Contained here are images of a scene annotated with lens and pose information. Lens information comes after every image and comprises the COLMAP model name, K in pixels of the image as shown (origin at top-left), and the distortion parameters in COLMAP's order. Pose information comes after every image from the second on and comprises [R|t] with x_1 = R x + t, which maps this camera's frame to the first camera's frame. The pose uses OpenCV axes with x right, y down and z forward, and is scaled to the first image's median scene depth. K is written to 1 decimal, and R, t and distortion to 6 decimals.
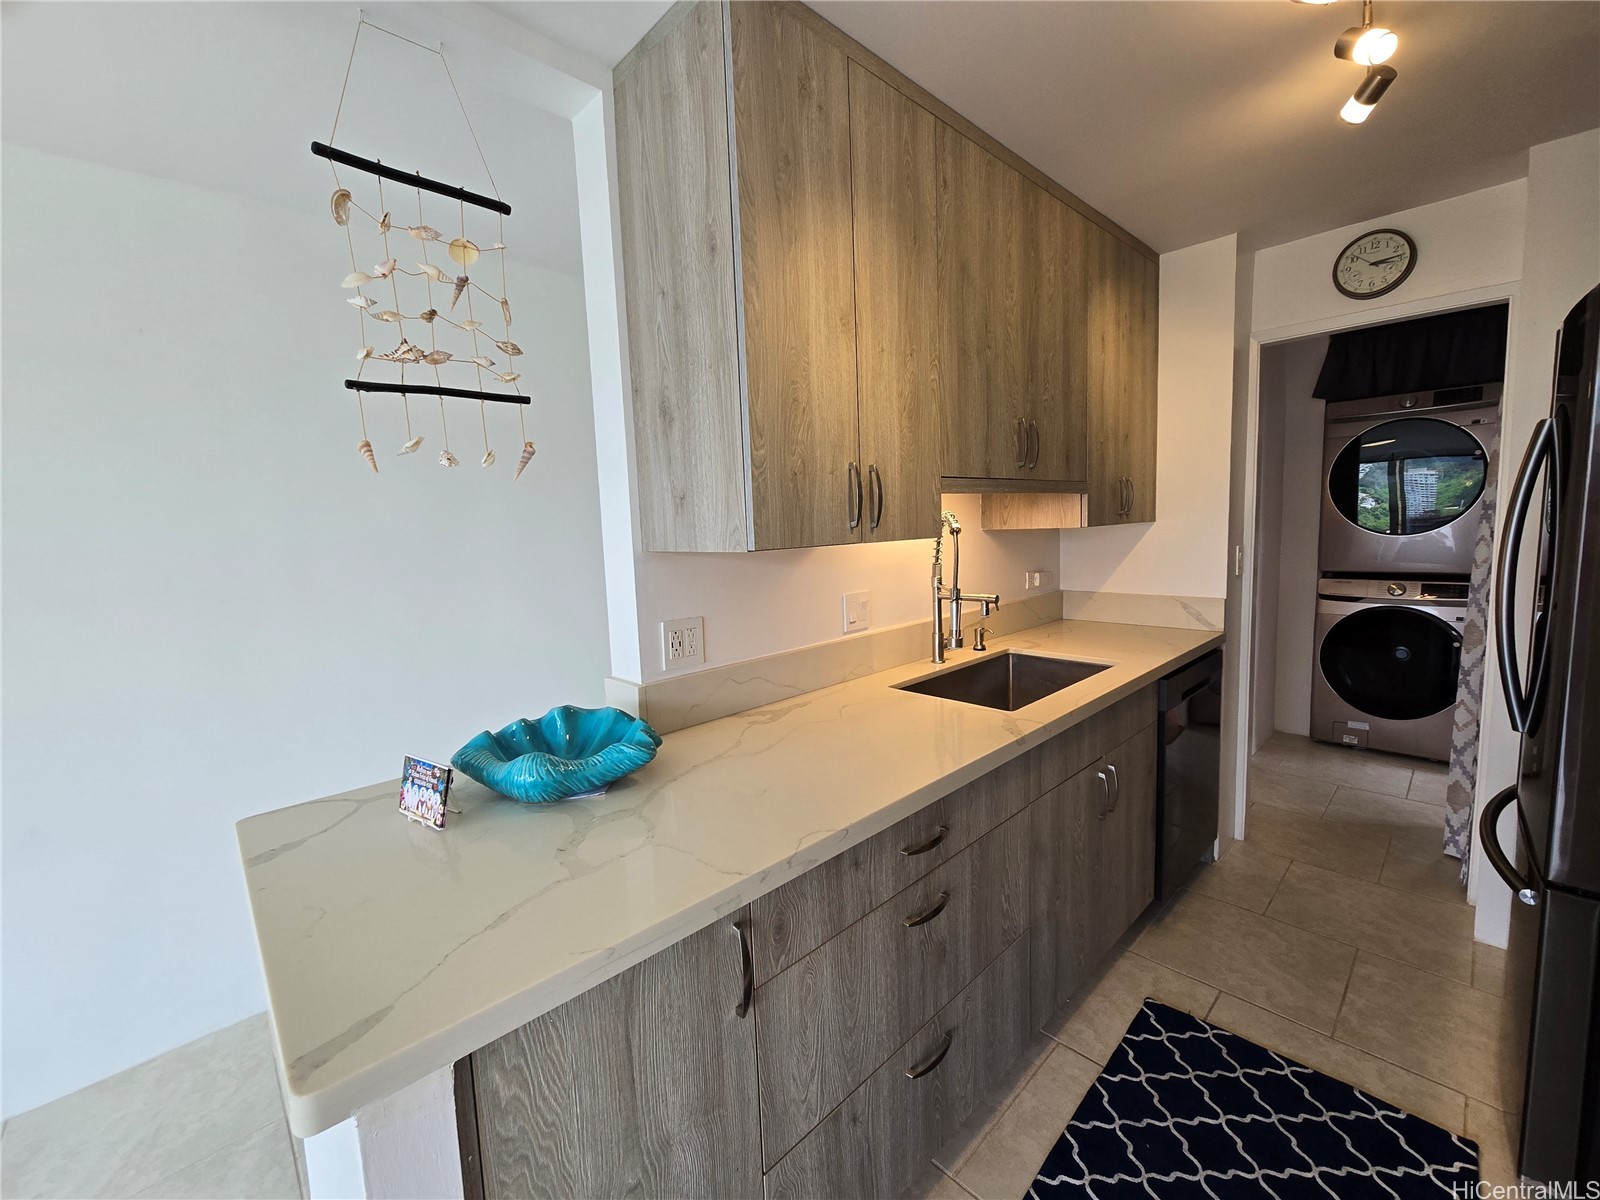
lens RADIAL K [[658.4, 0, 797.8], [0, 658.4, 590.6], [0, 0, 1]] dist [-0.001524, 0.001829]
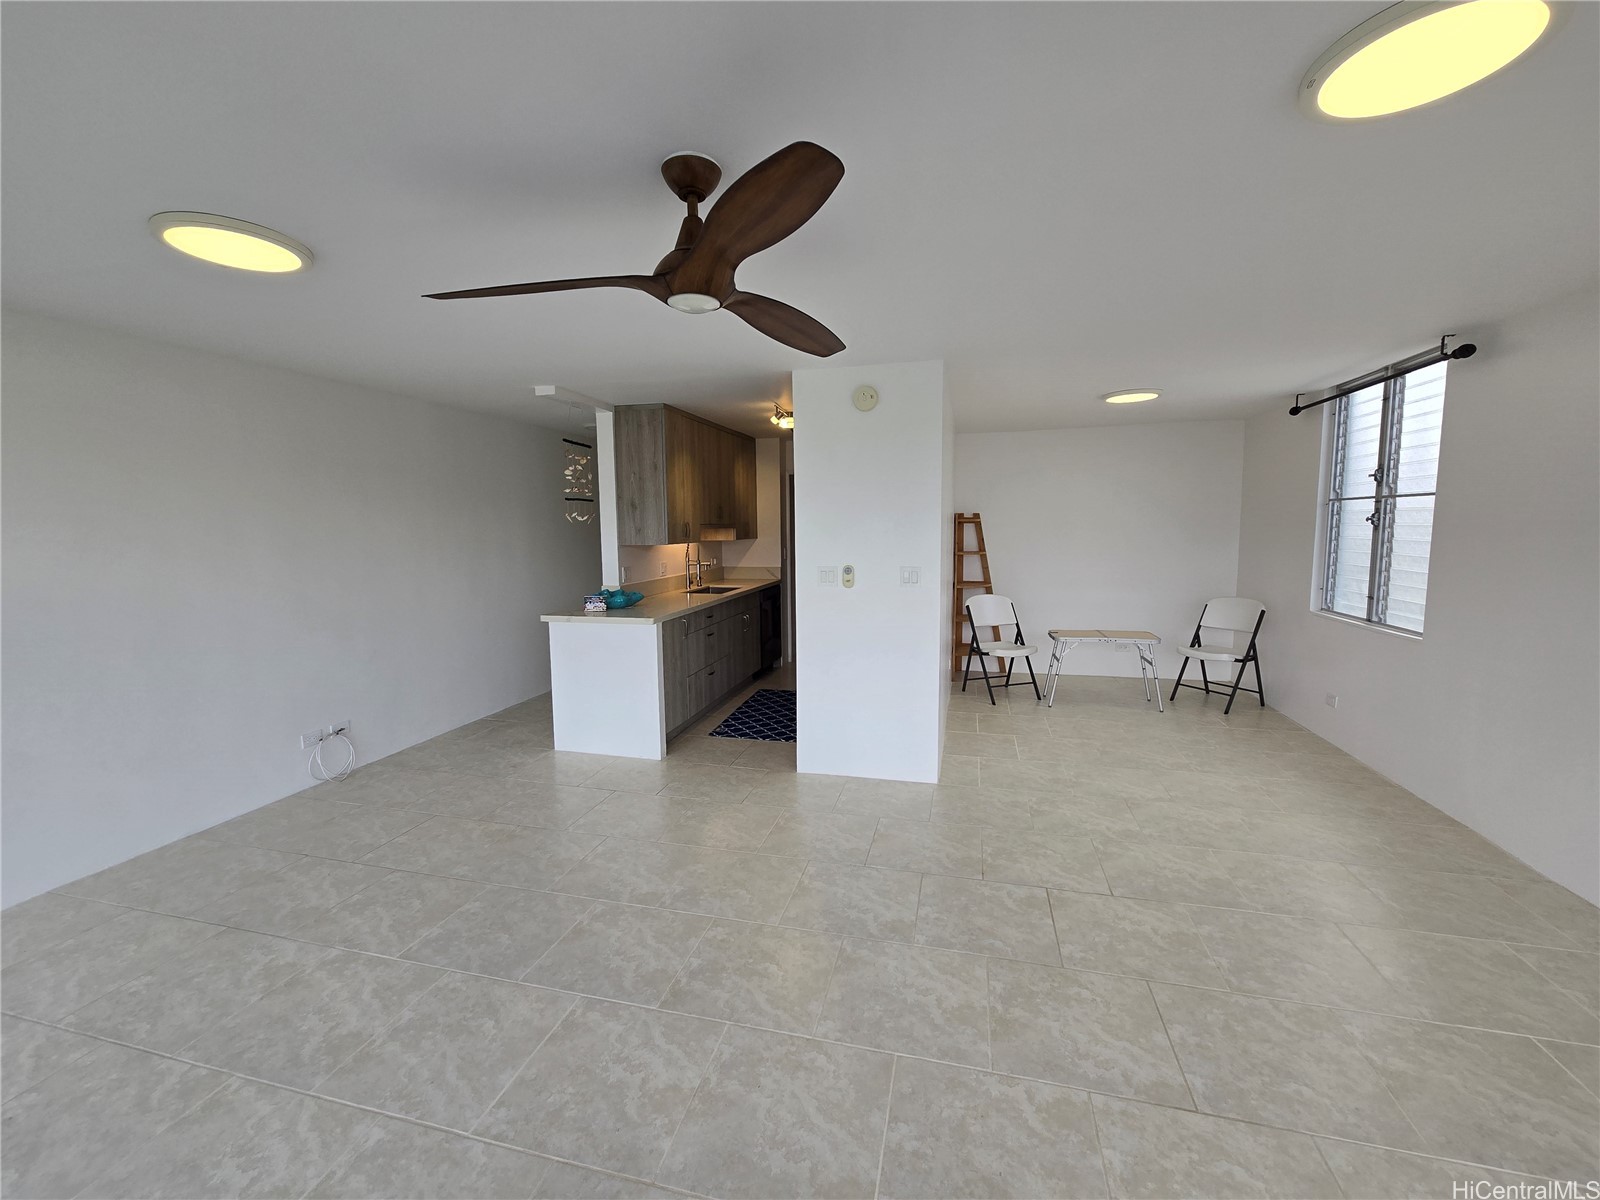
lens RADIAL K [[658.4, 0, 801.2], [0, 658.4, 592.2], [0, 0, 1]] dist [-0.001524, 0.001829]
pose [[0.847265, -0.025118, 0.530576, -1.252024], [0.034130, 0.999392, -0.007190, 0.236814], [-0.530073, 0.024200, 0.847607, -2.326824]]
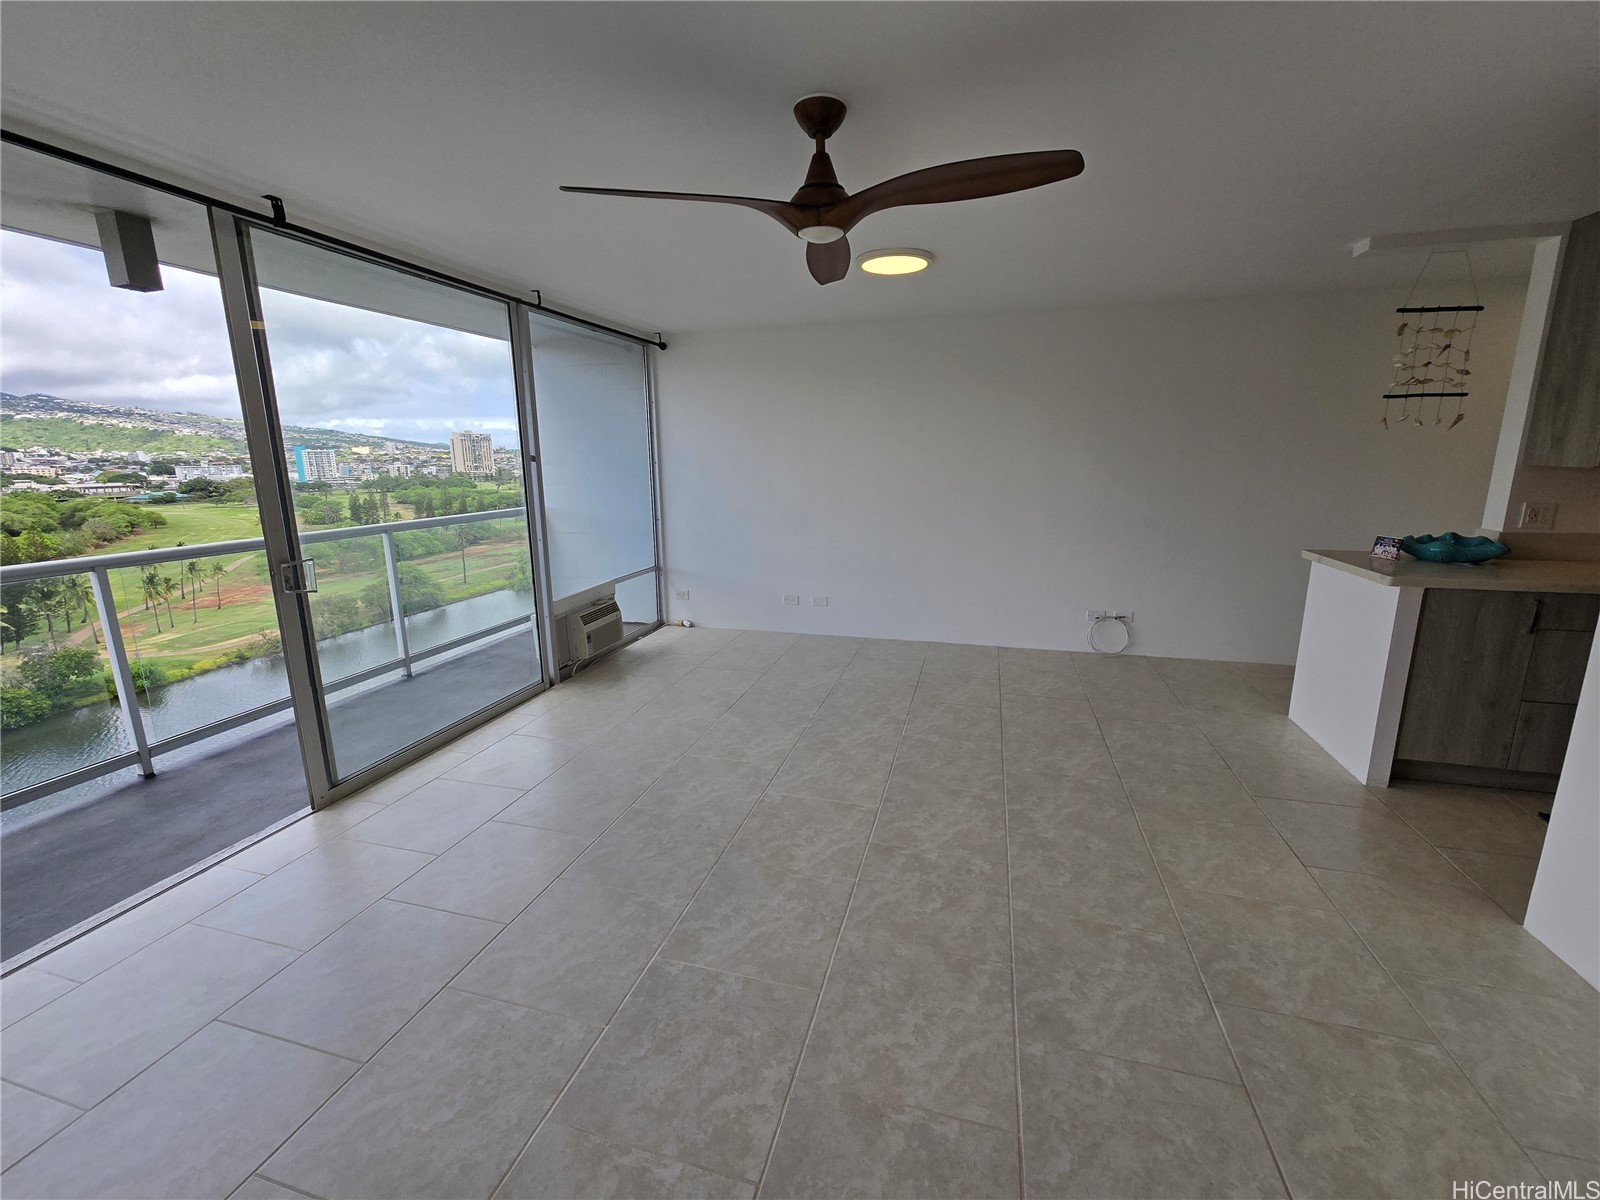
lens RADIAL K [[658.4, 0, 798.1], [0, 658.4, 586.4], [0, 0, 1]] dist [-0.001524, 0.001829]
pose [[0.509779, 0.199403, -0.836877, 0.407522], [-0.099555, 0.979906, 0.172838, 0.178880], [0.854525, -0.004794, 0.519388, -1.993220]]
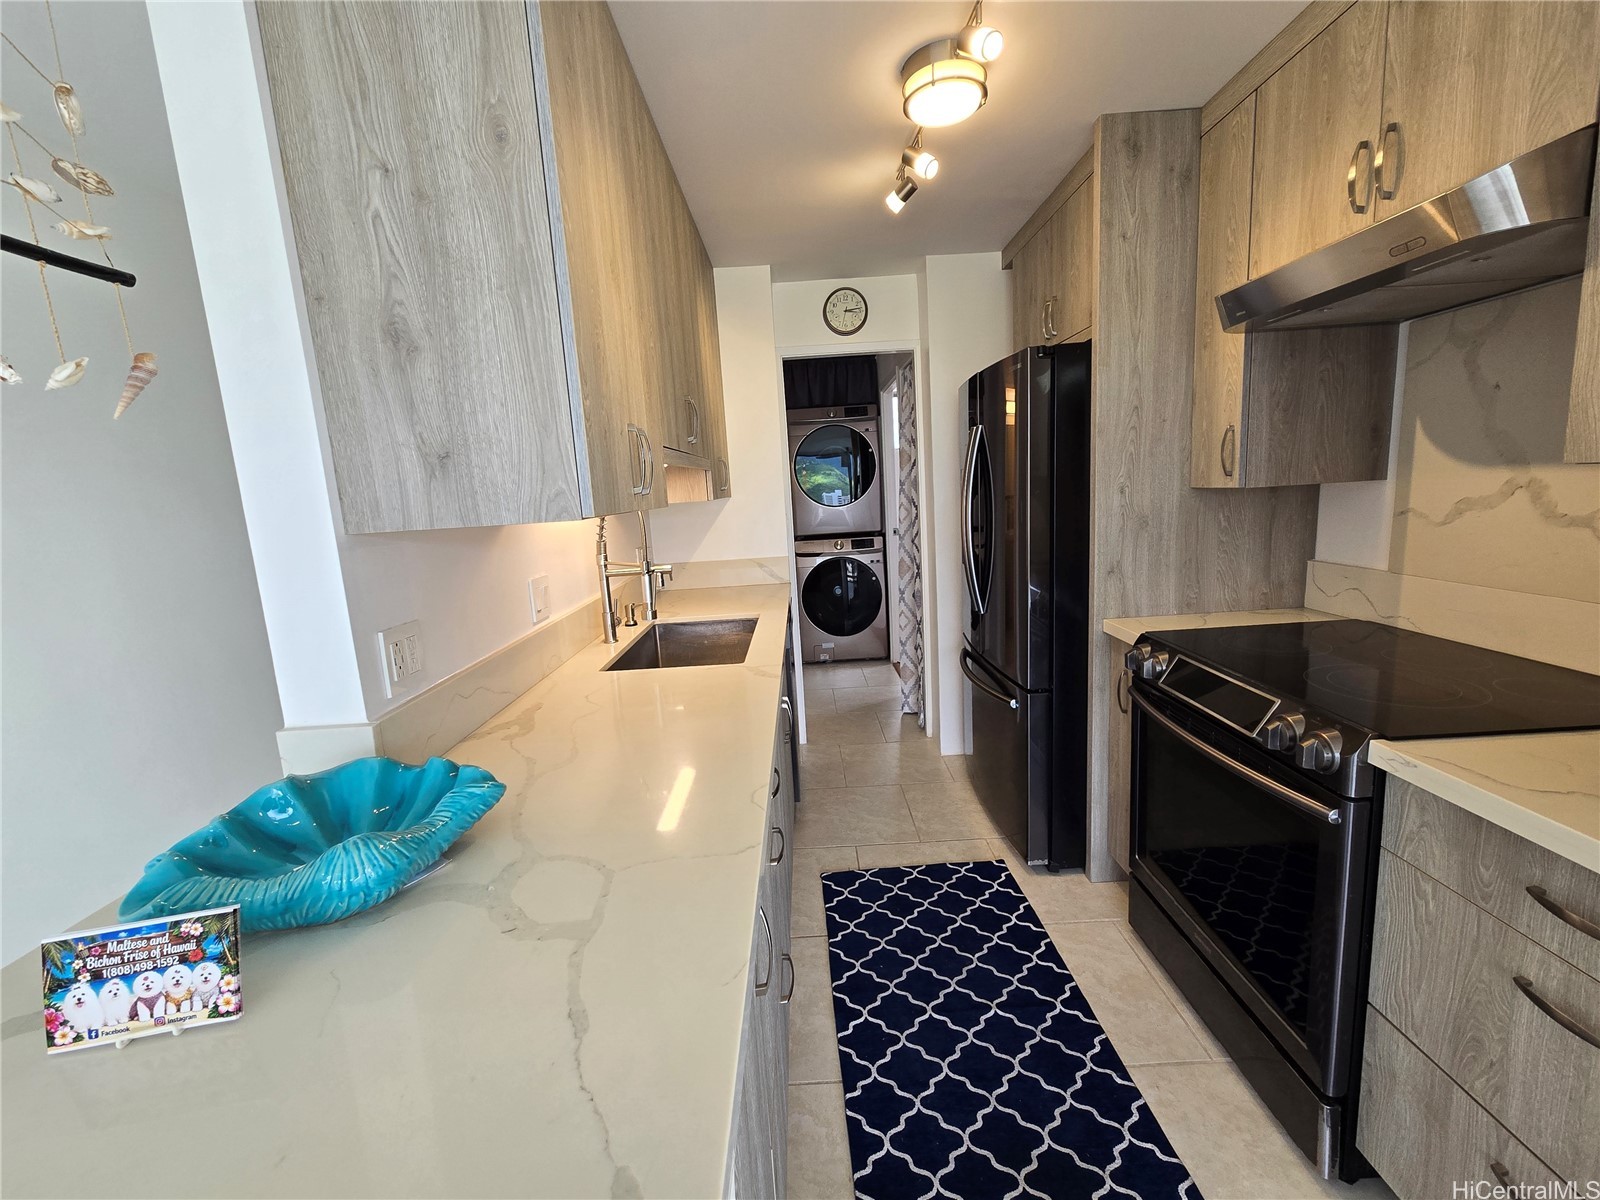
lens RADIAL K [[658.4, 0, 802.5], [0, 658.4, 589.1], [0, 0, 1]] dist [-0.001524, 0.001829]
pose [[0.687730, -0.114647, 0.716856, -0.422650], [0.108262, 0.992606, 0.054885, 0.012457], [-0.717848, 0.039862, 0.695057, 0.175349]]
